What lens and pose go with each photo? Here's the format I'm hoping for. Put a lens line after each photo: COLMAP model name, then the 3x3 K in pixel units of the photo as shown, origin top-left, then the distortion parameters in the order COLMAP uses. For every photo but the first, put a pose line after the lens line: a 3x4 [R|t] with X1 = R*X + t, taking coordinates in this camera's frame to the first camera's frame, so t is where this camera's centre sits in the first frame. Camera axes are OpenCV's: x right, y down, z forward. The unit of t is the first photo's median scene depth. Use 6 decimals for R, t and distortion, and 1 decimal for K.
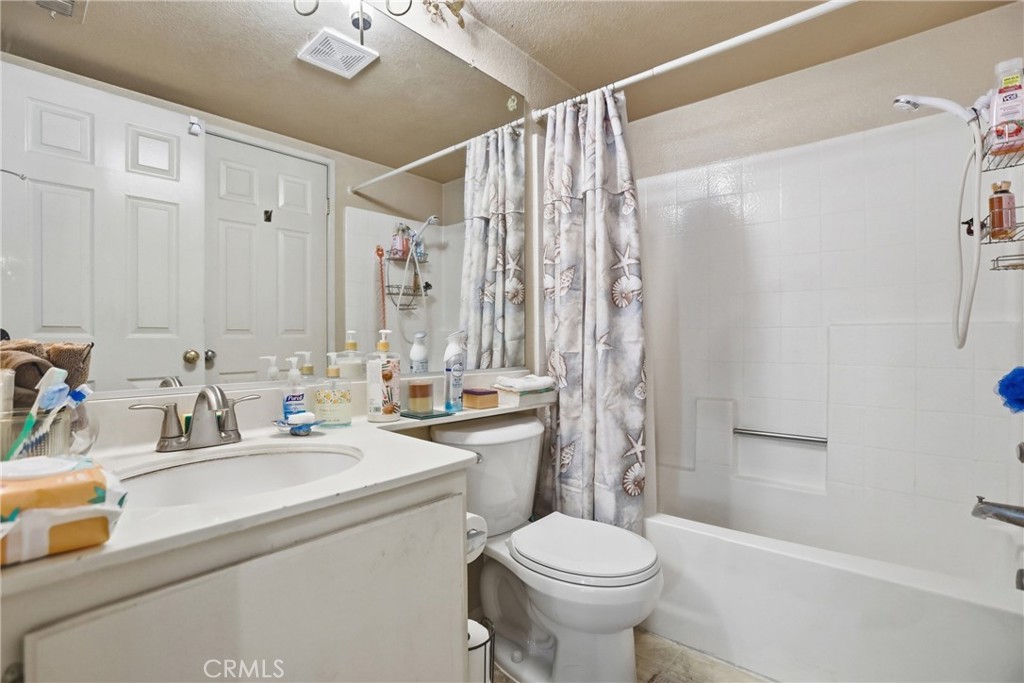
lens RADIAL K [[472.6, 0, 509.0], [0, 472.6, 343.7], [0, 0, 1]] dist [-0.064664, 0.024160]
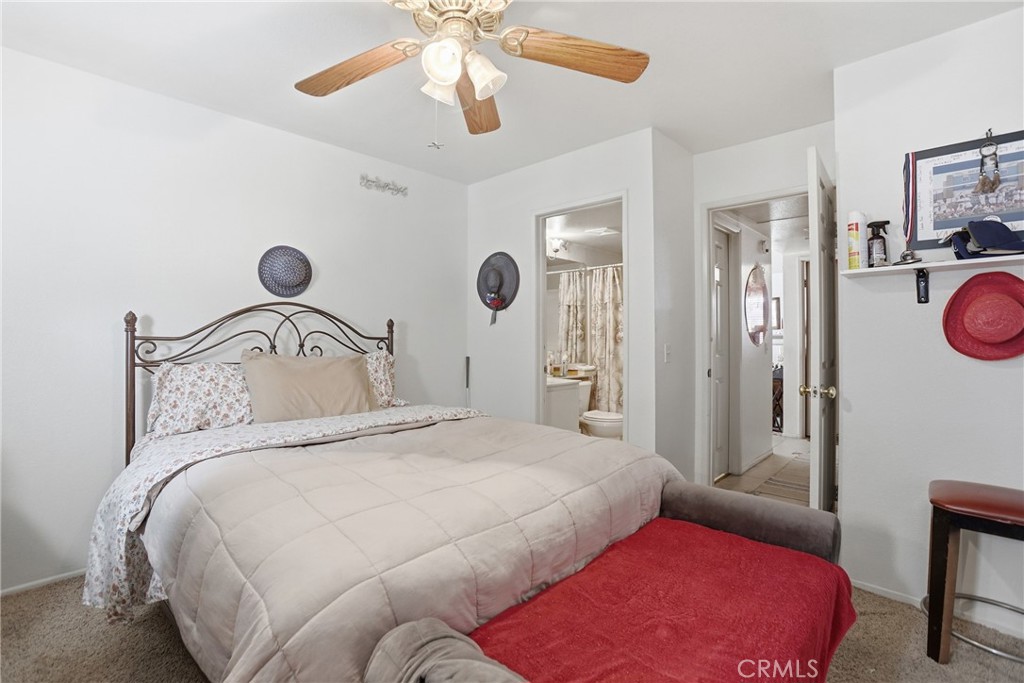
lens RADIAL K [[472.6, 0, 510.2], [0, 472.6, 340.7], [0, 0, 1]] dist [-0.064664, 0.024160]
pose [[0.997733, 0.002641, -0.067246, -0.226765], [-0.002500, 0.999994, 0.002189, -0.087176], [0.067252, -0.002016, 0.997734, -1.877750]]
